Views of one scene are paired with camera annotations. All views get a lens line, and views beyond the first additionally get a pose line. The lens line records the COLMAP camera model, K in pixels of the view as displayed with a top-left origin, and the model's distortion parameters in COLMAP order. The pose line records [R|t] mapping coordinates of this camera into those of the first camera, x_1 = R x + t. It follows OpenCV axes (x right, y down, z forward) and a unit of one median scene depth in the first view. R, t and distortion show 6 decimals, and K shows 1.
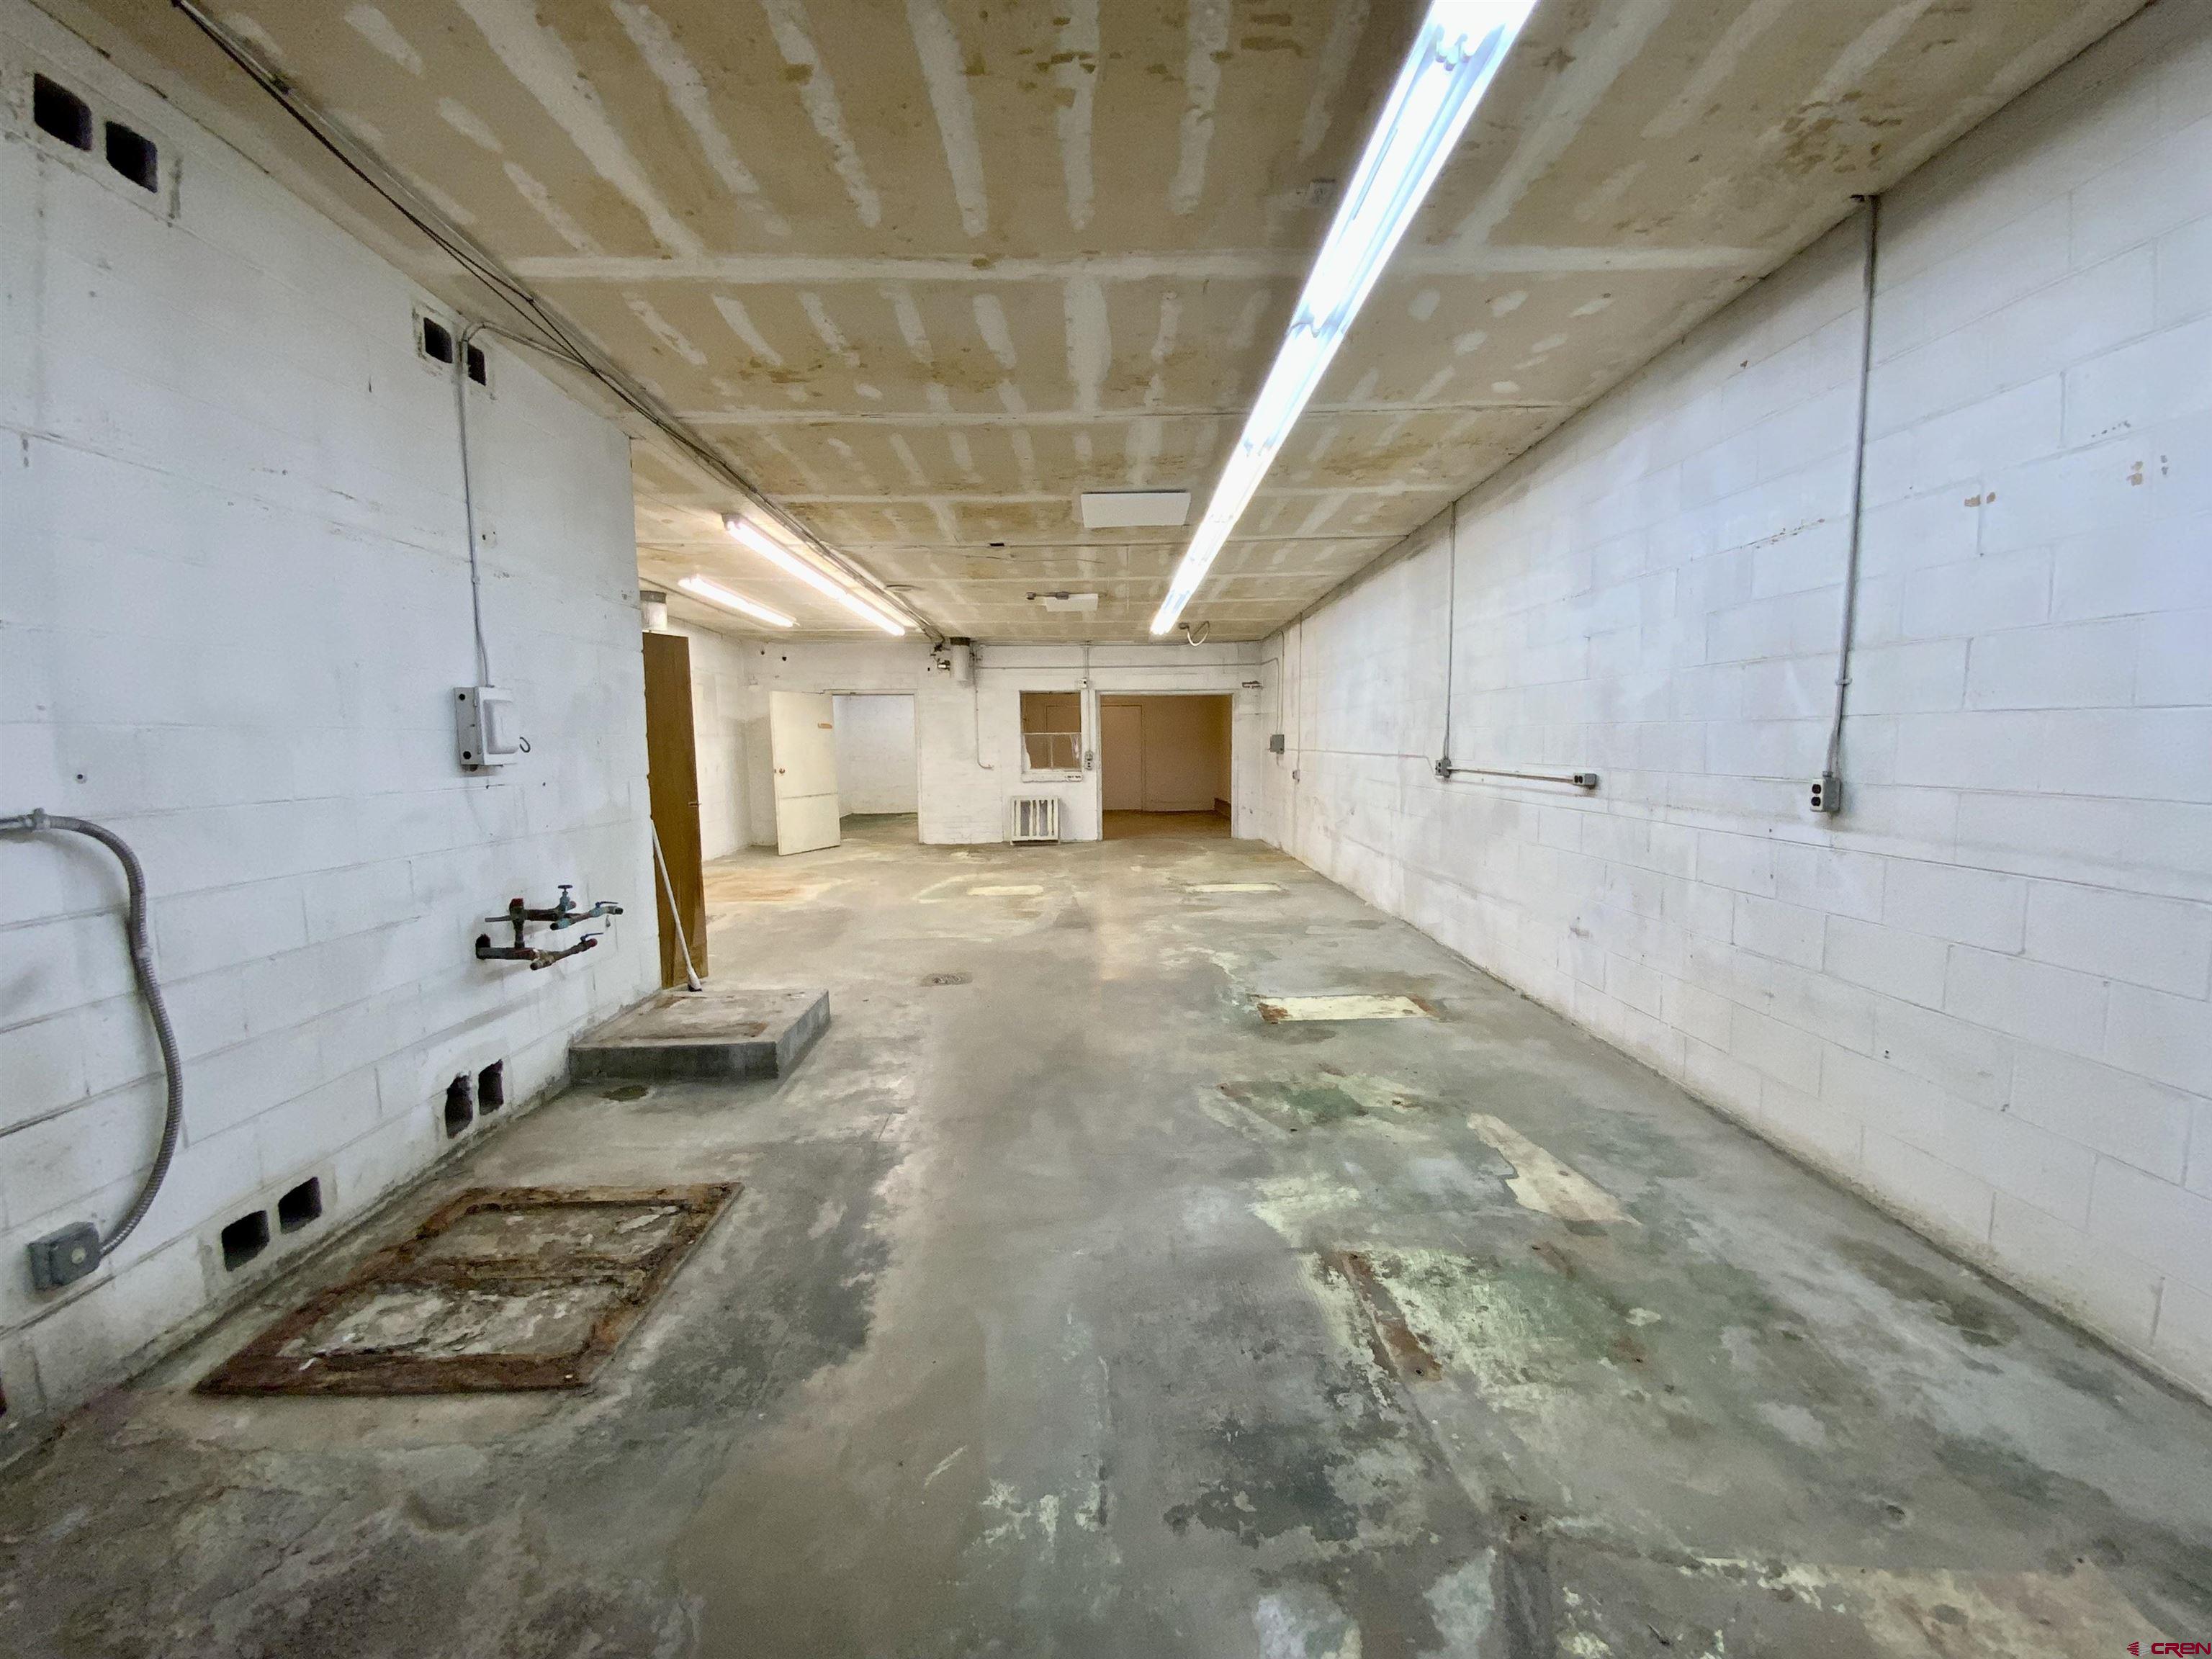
lens RADIAL K [[883.9, 0, 1100.6], [0, 883.9, 836.4], [0, 0, 1]] dist [0.000177, -0.000224]
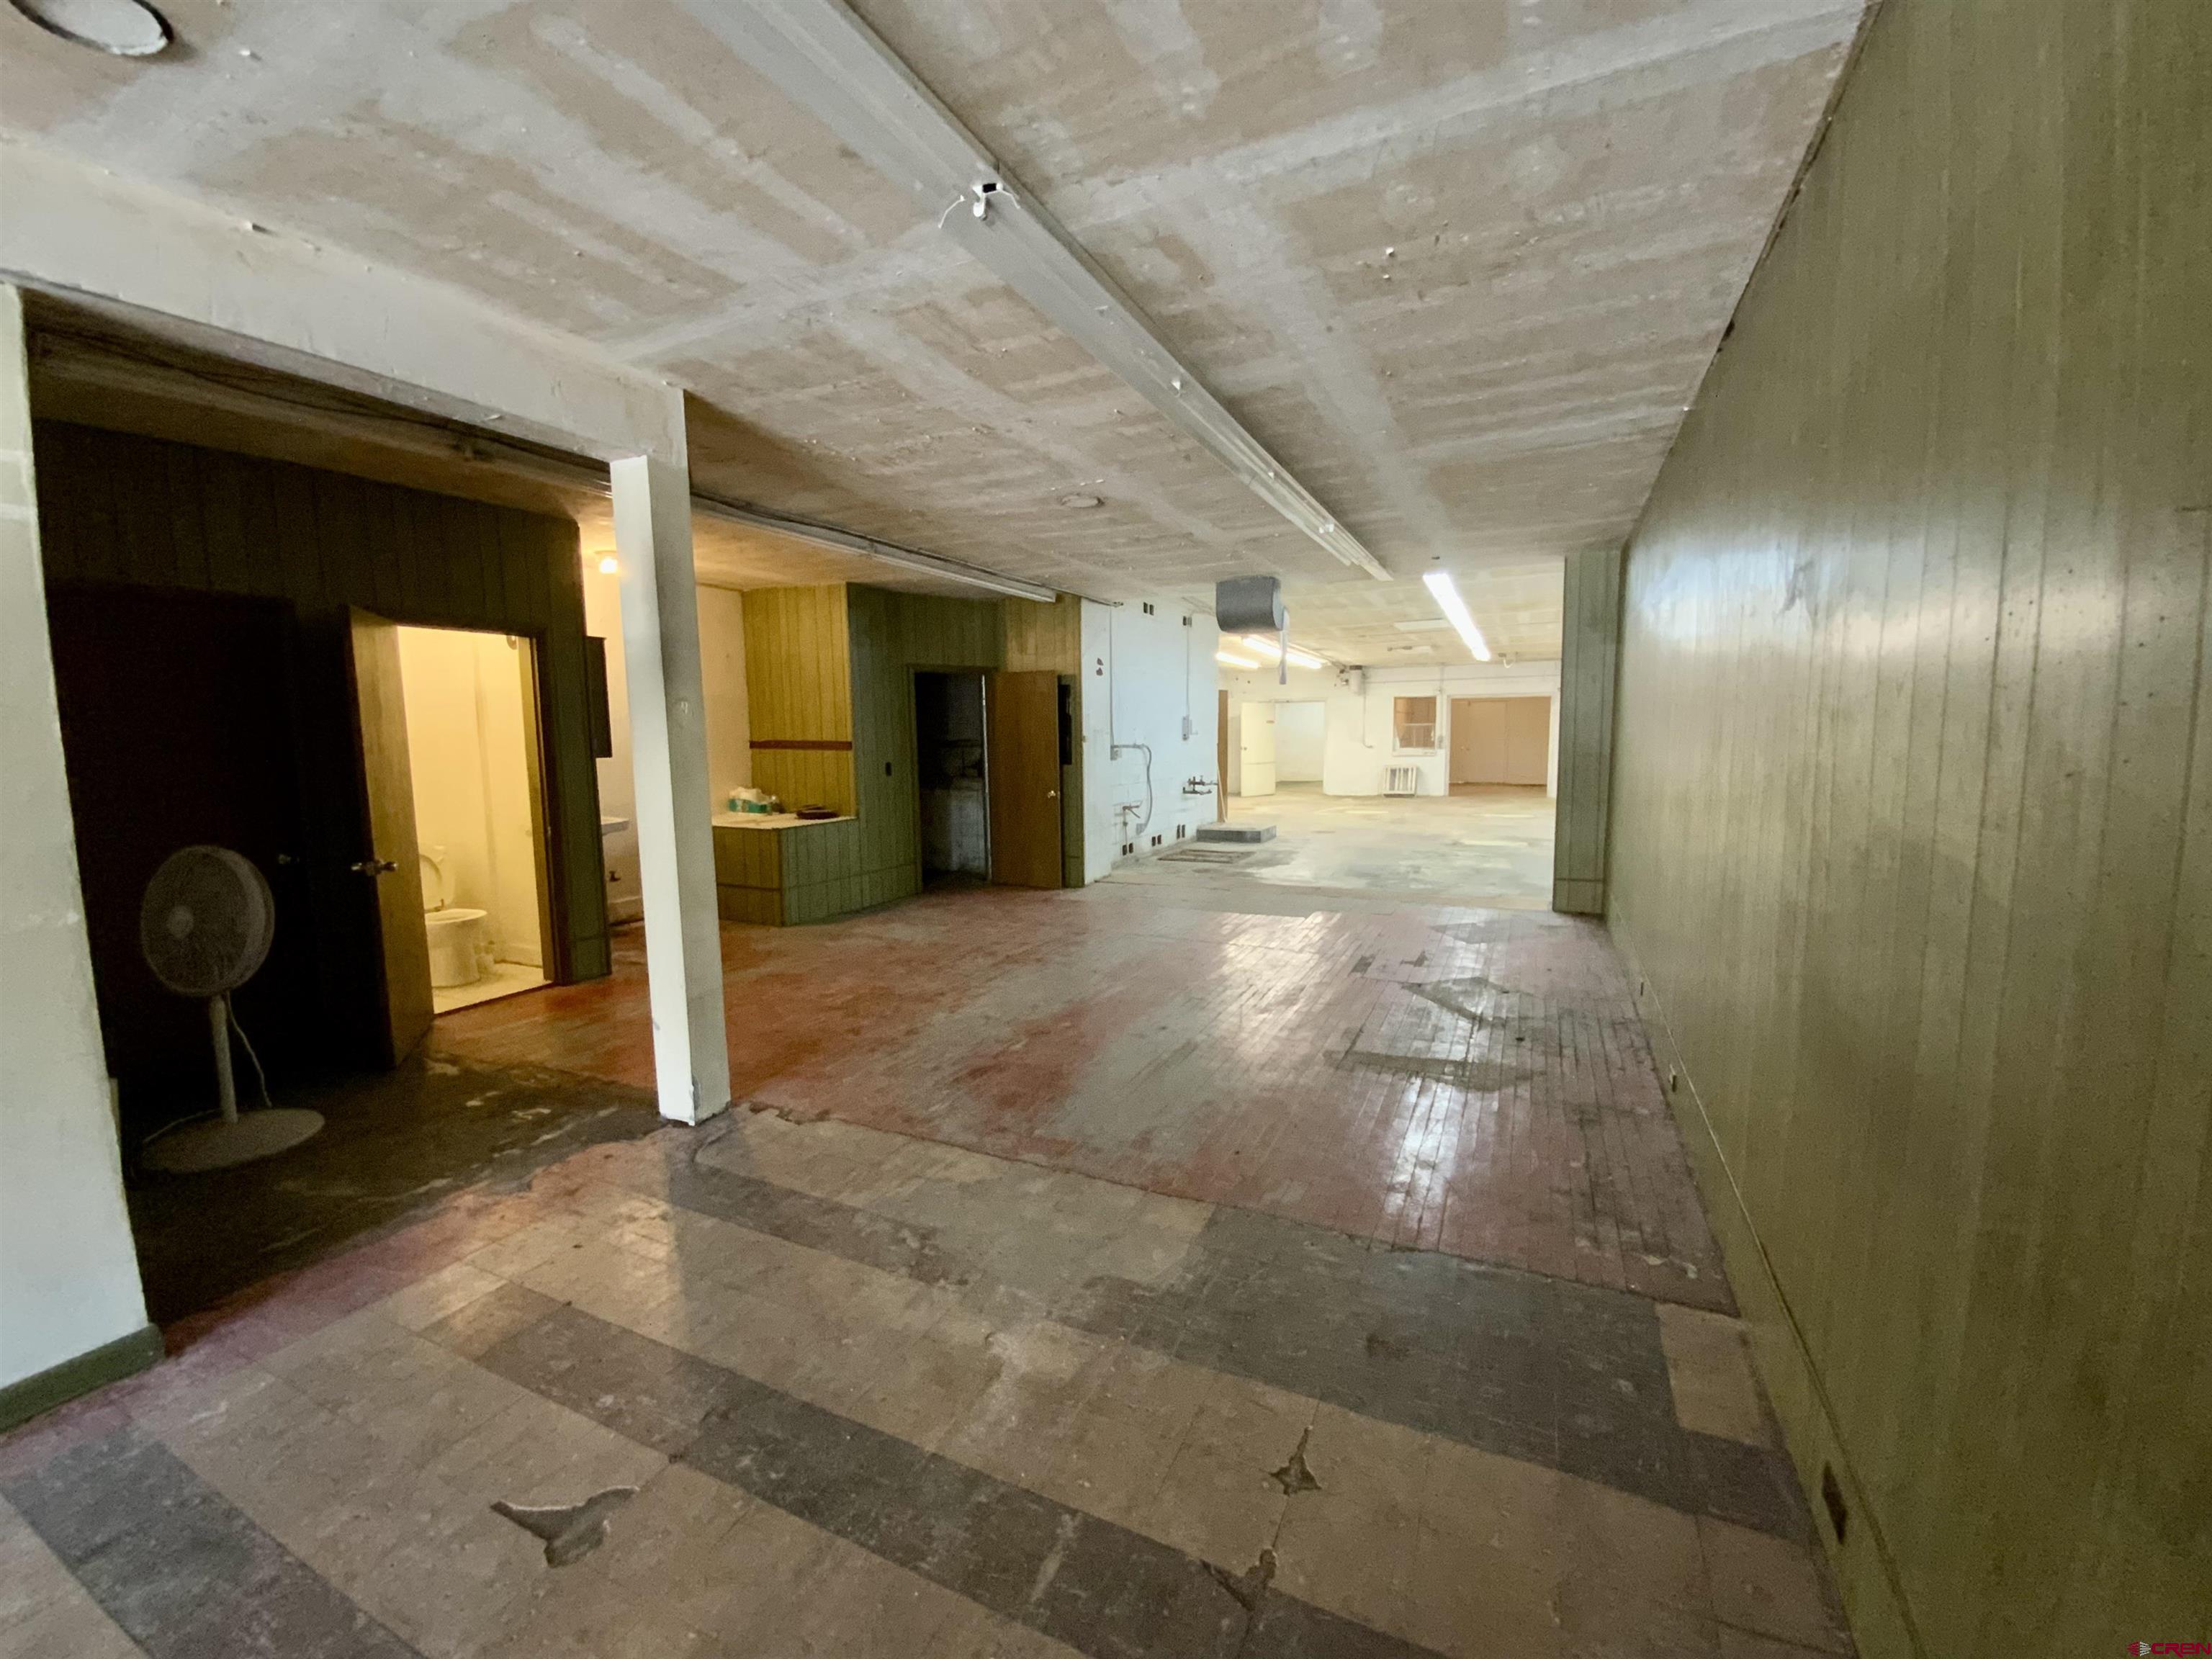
lens RADIAL K [[883.9, 0, 1099.0], [0, 883.9, 821.4], [0, 0, 1]] dist [0.000177, -0.000224]
pose [[0.891032, 0.051897, -0.450964, 0.159431], [-0.051705, 0.998581, 0.012758, 0.060772], [0.450986, 0.011949, 0.892451, -0.620583]]
